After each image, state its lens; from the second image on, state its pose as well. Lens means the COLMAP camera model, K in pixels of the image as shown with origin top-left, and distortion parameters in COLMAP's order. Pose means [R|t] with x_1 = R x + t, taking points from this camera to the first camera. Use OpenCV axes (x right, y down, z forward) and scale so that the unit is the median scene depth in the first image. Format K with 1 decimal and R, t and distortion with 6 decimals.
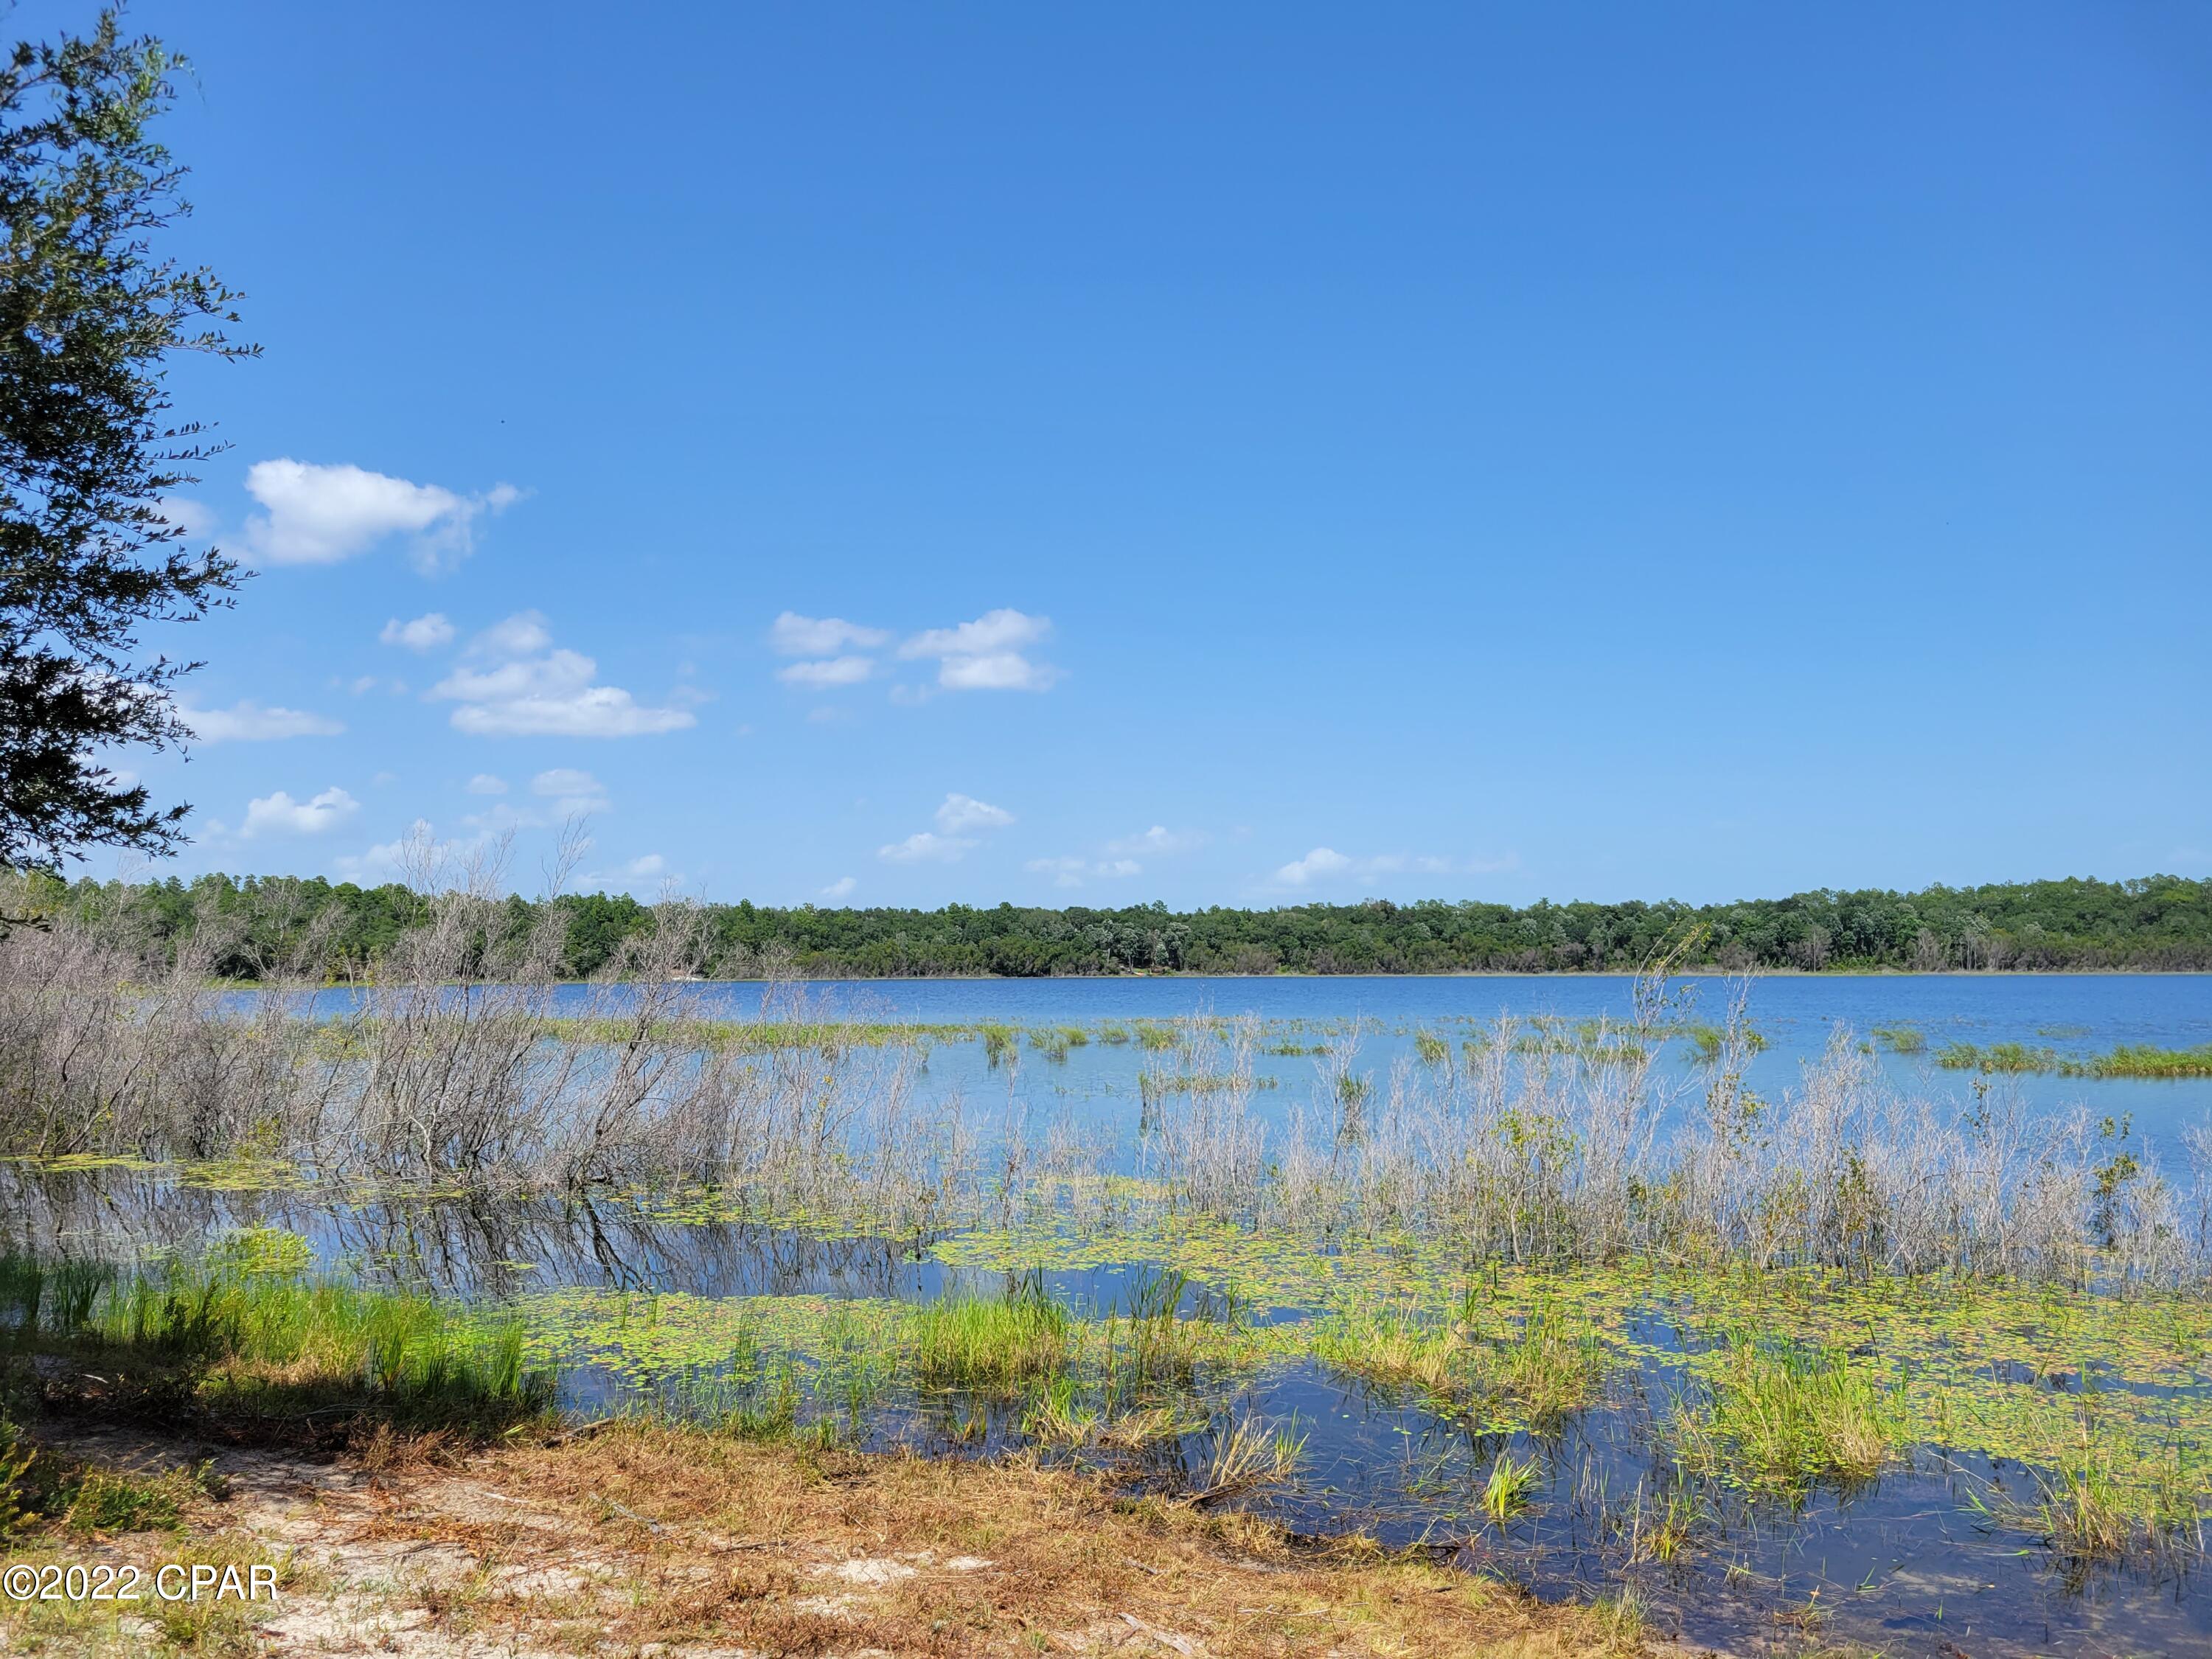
lens RADIAL K [[1656.5, 0, 1086.5], [0, 1656.5, 843.8], [0, 0, 1]] dist [0.047240, -0.030806]
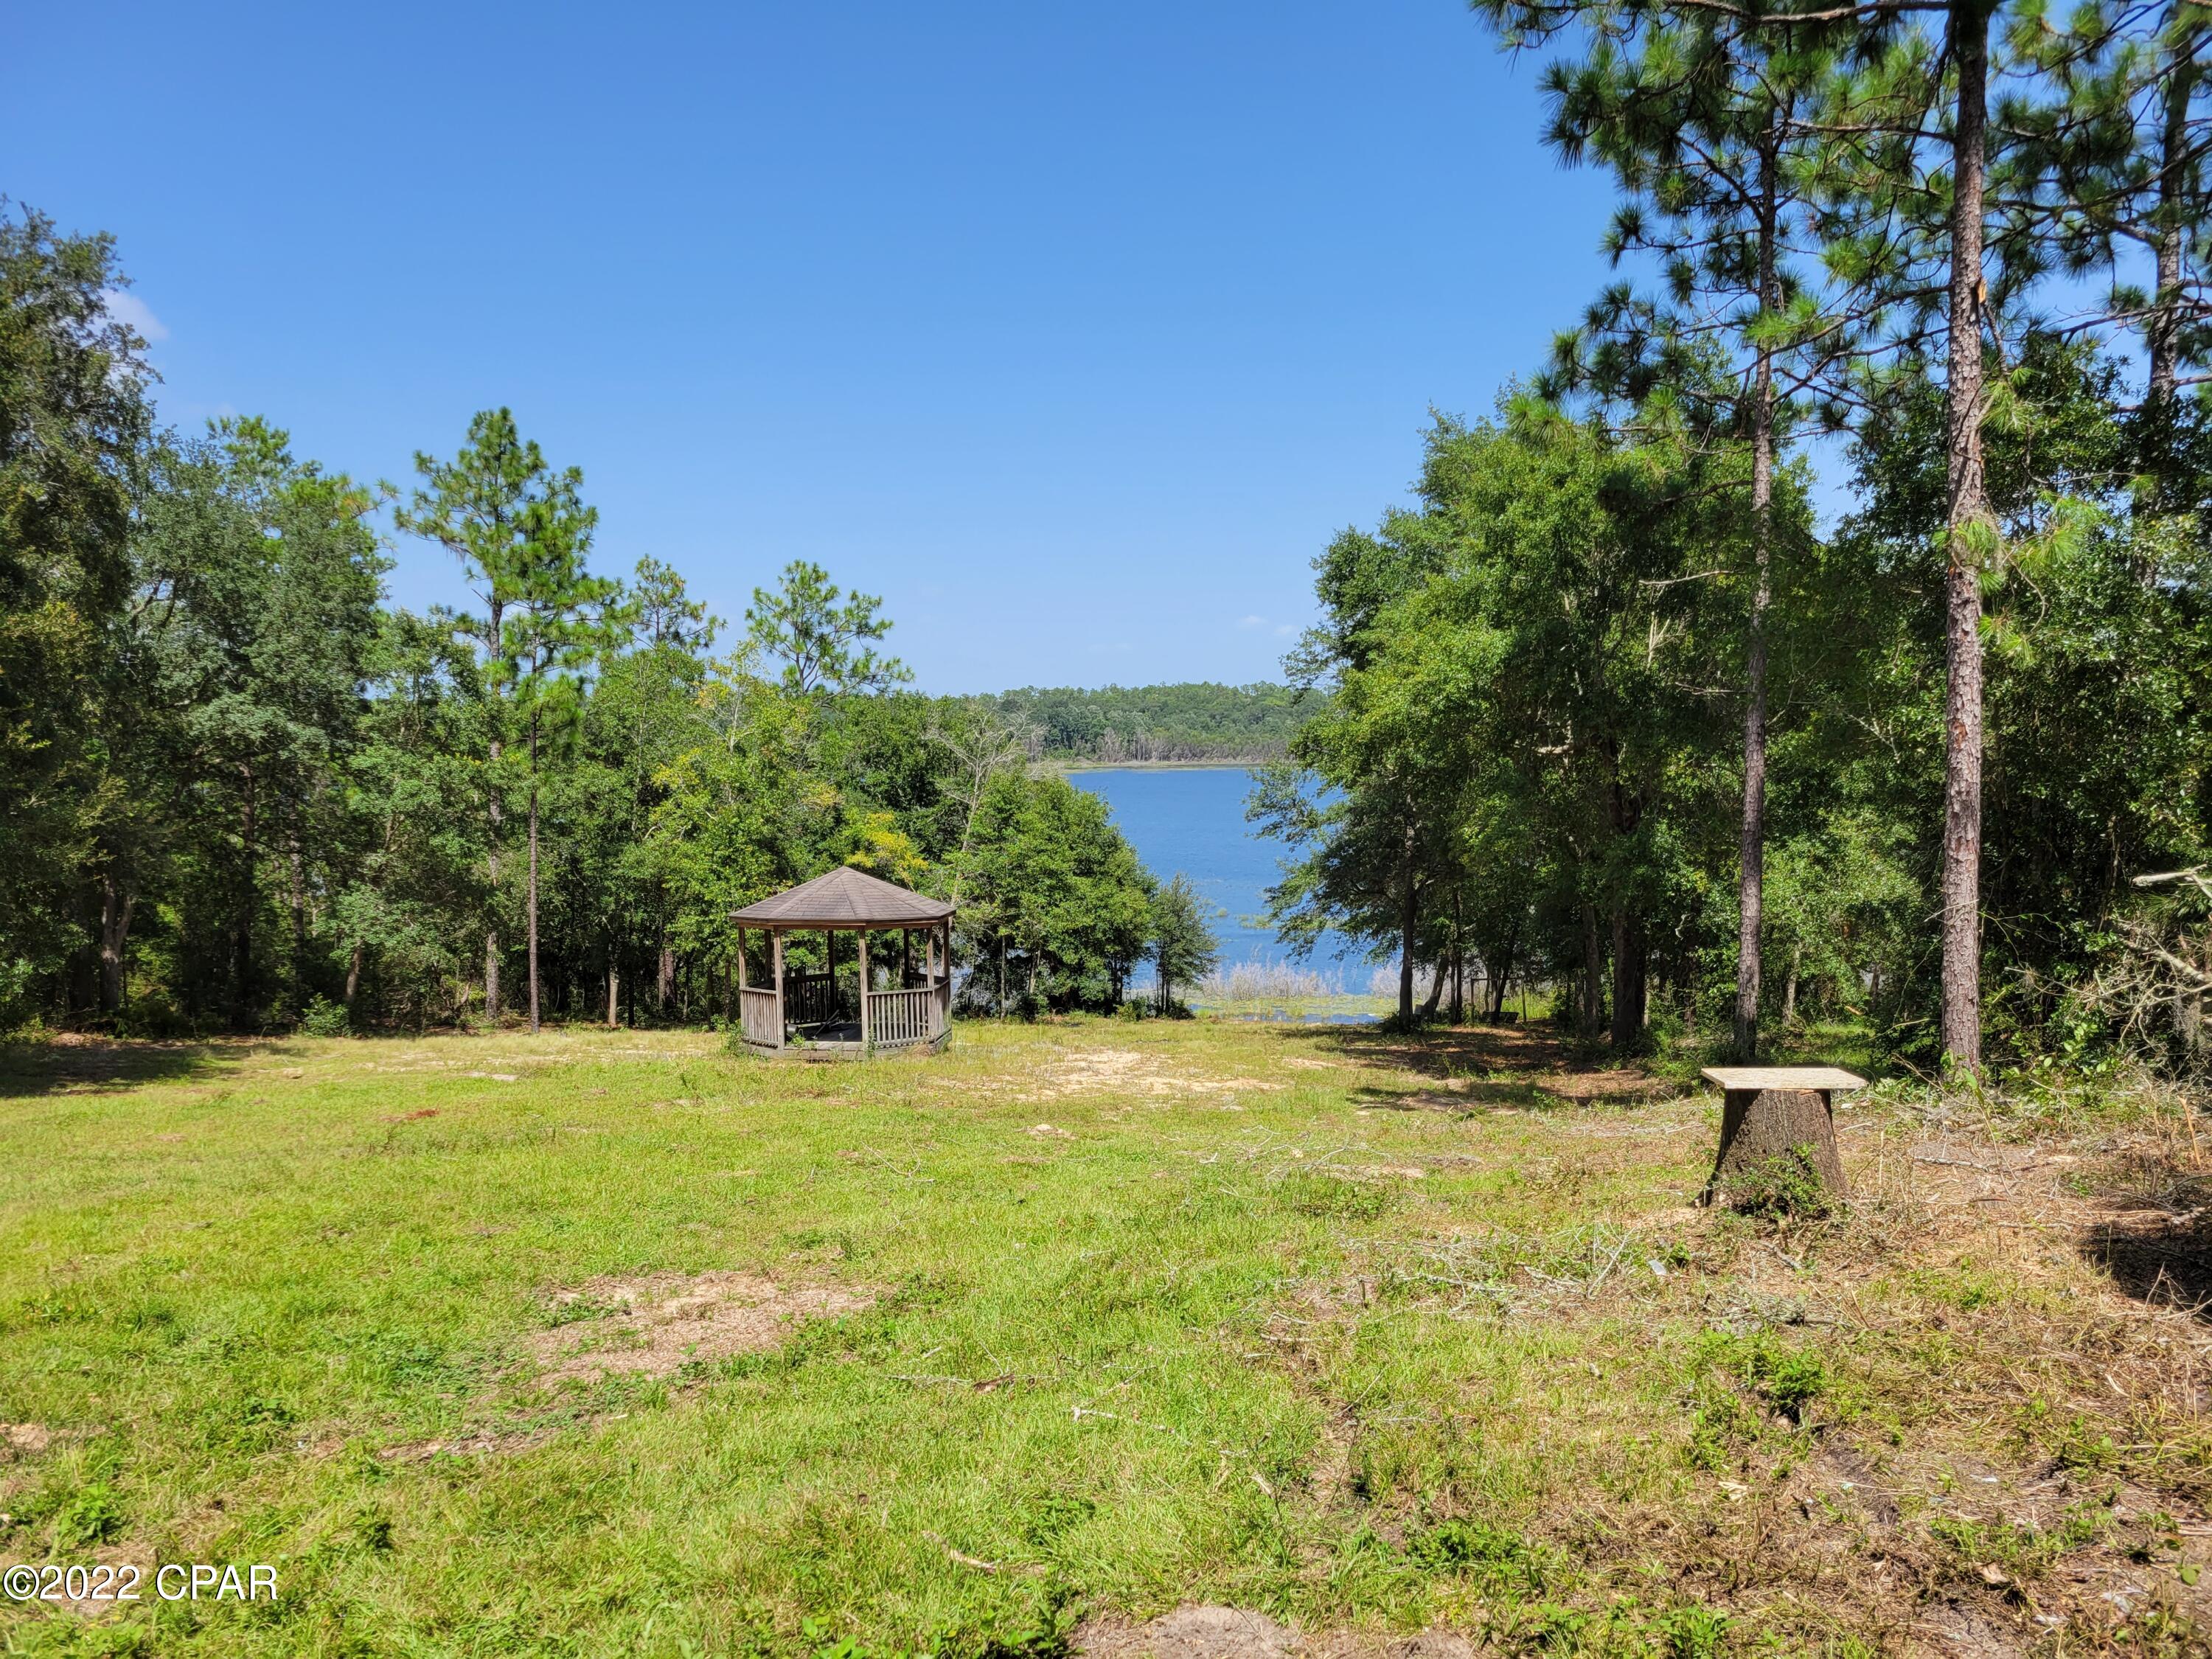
lens RADIAL K [[1656.5, 0, 1091.5], [0, 1656.5, 835.9], [0, 0, 1]] dist [0.047240, -0.030806]
pose [[0.890358, -0.030823, 0.454216, -0.851153], [-0.032739, 0.990788, 0.131409, -0.331502], [-0.454082, -0.131871, 0.881147, -1.122210]]
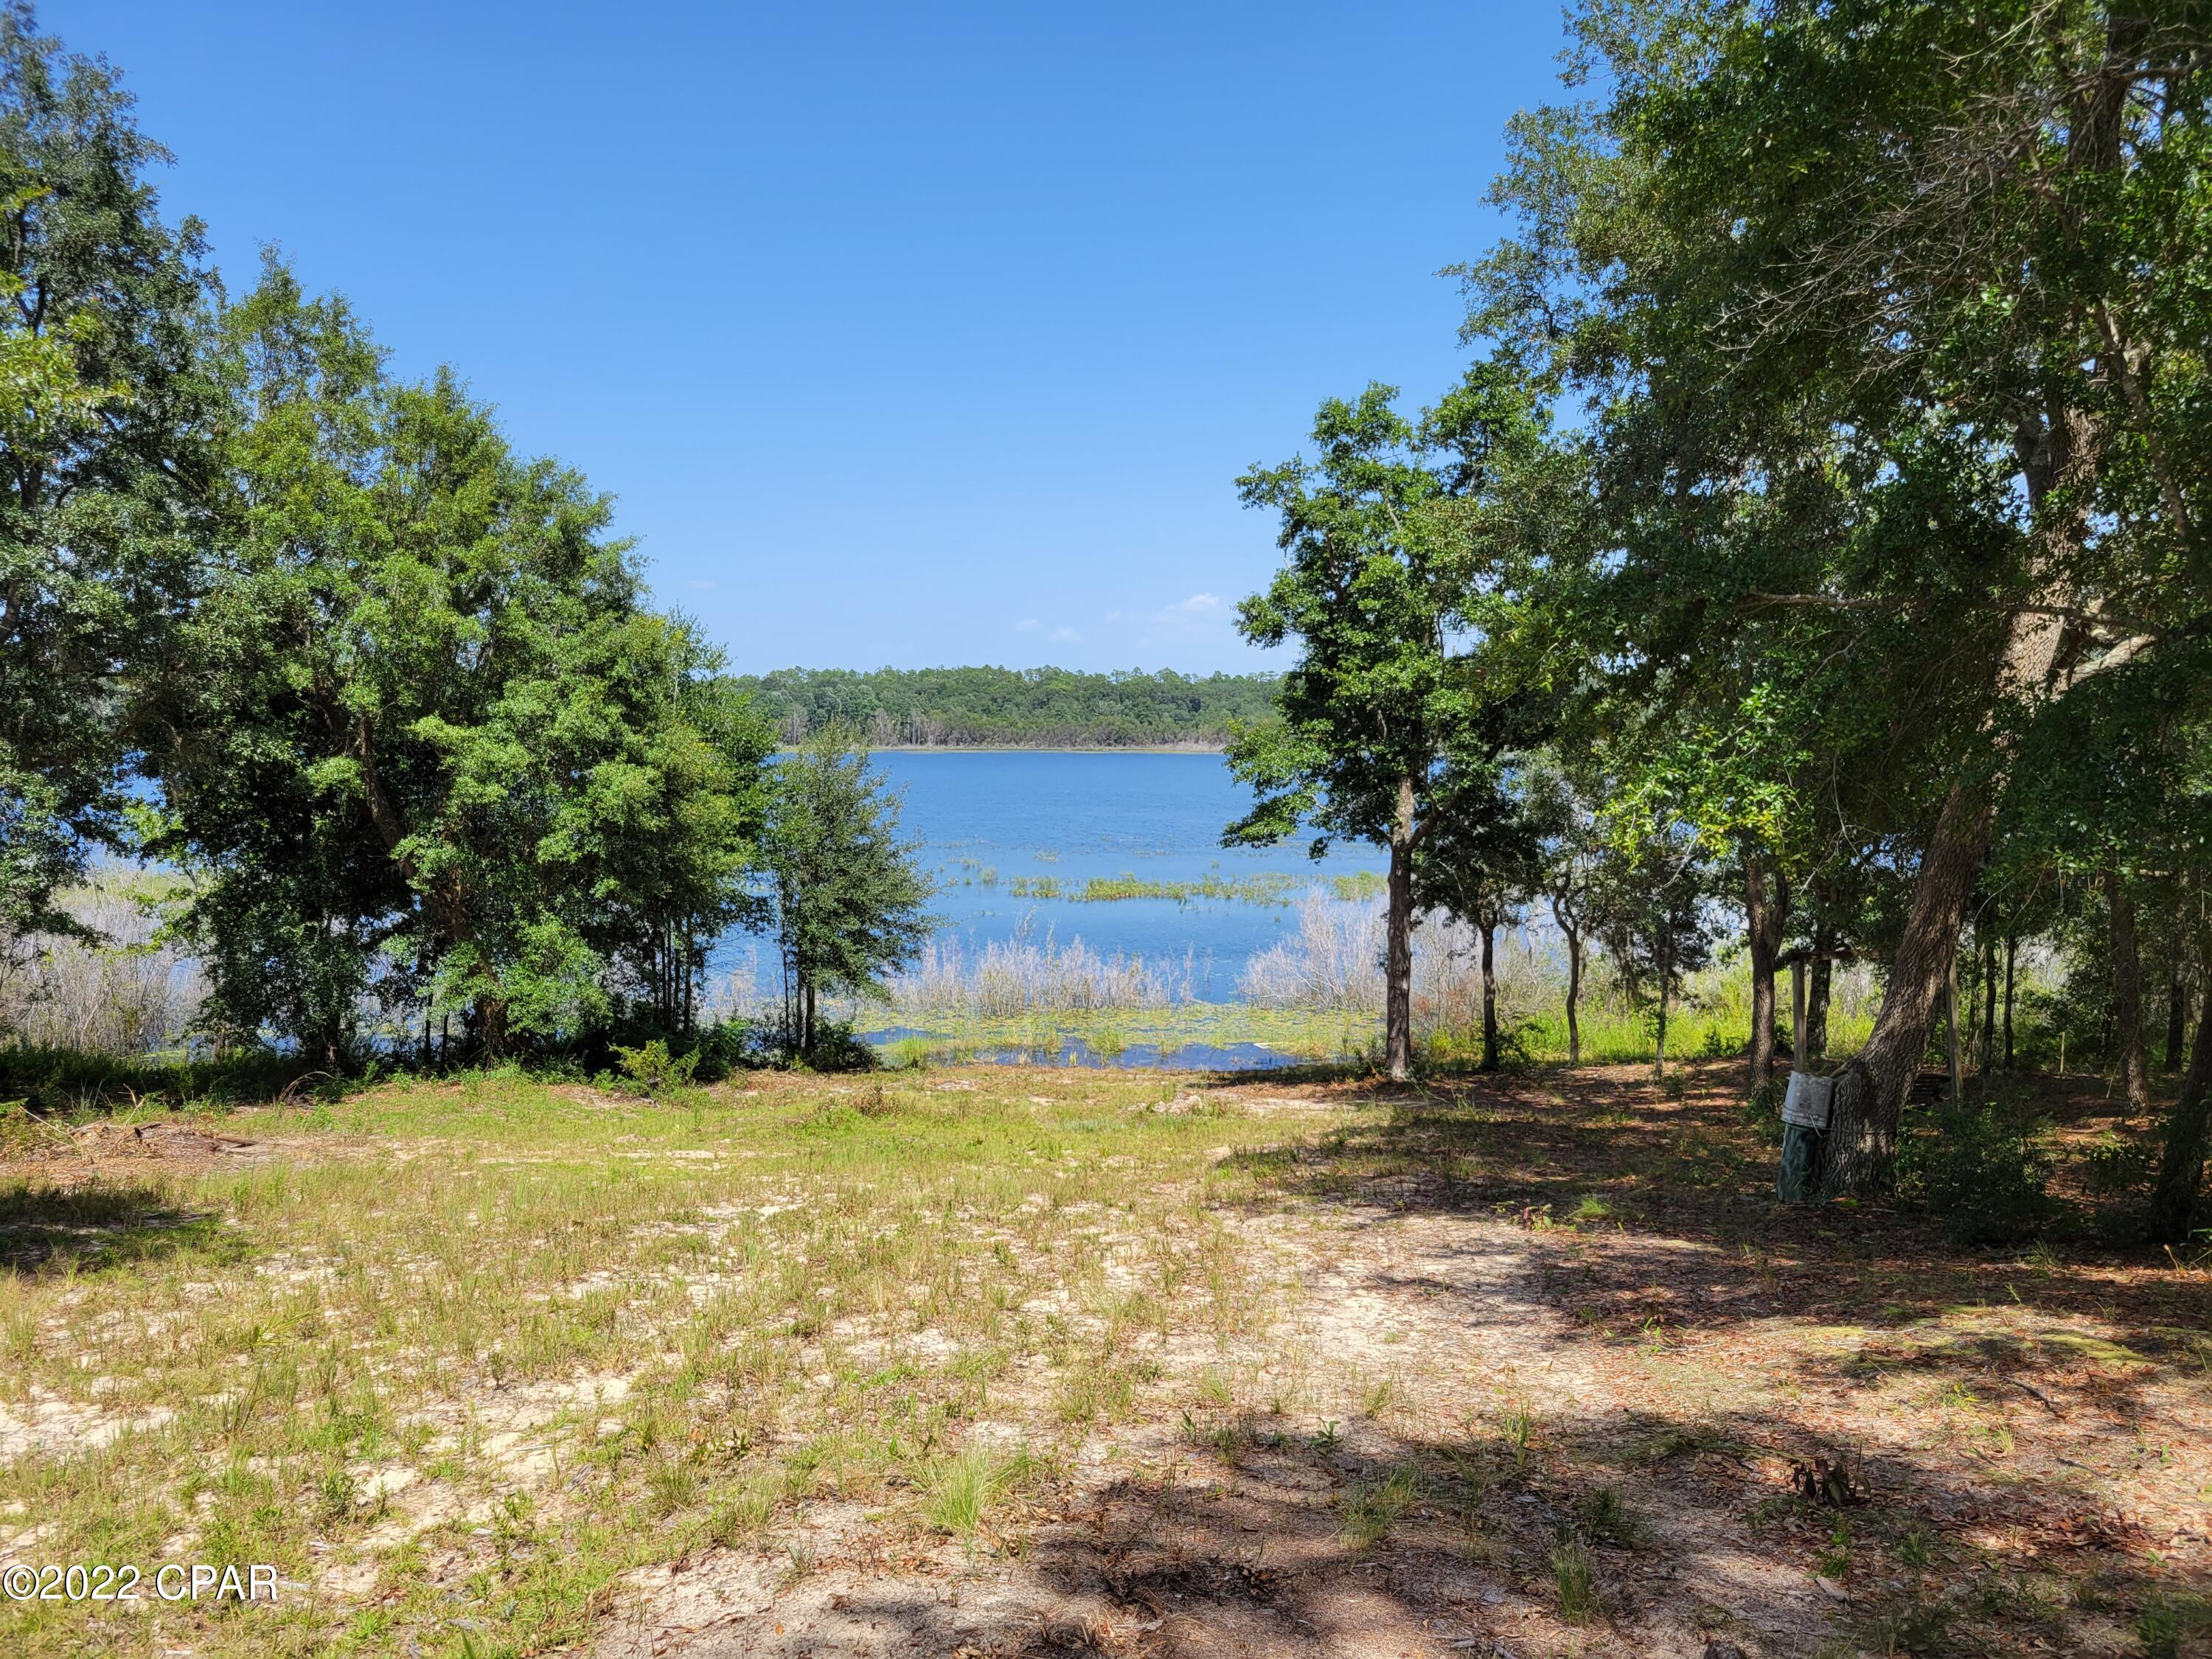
lens RADIAL K [[1656.5, 0, 1136.1], [0, 1656.5, 846.7], [0, 0, 1]] dist [0.047240, -0.030806]
pose [[0.808854, -0.030995, 0.587192, -0.386376], [-0.056367, 0.989924, 0.129898, -0.147230], [-0.585302, -0.138167, 0.798957, -0.426542]]
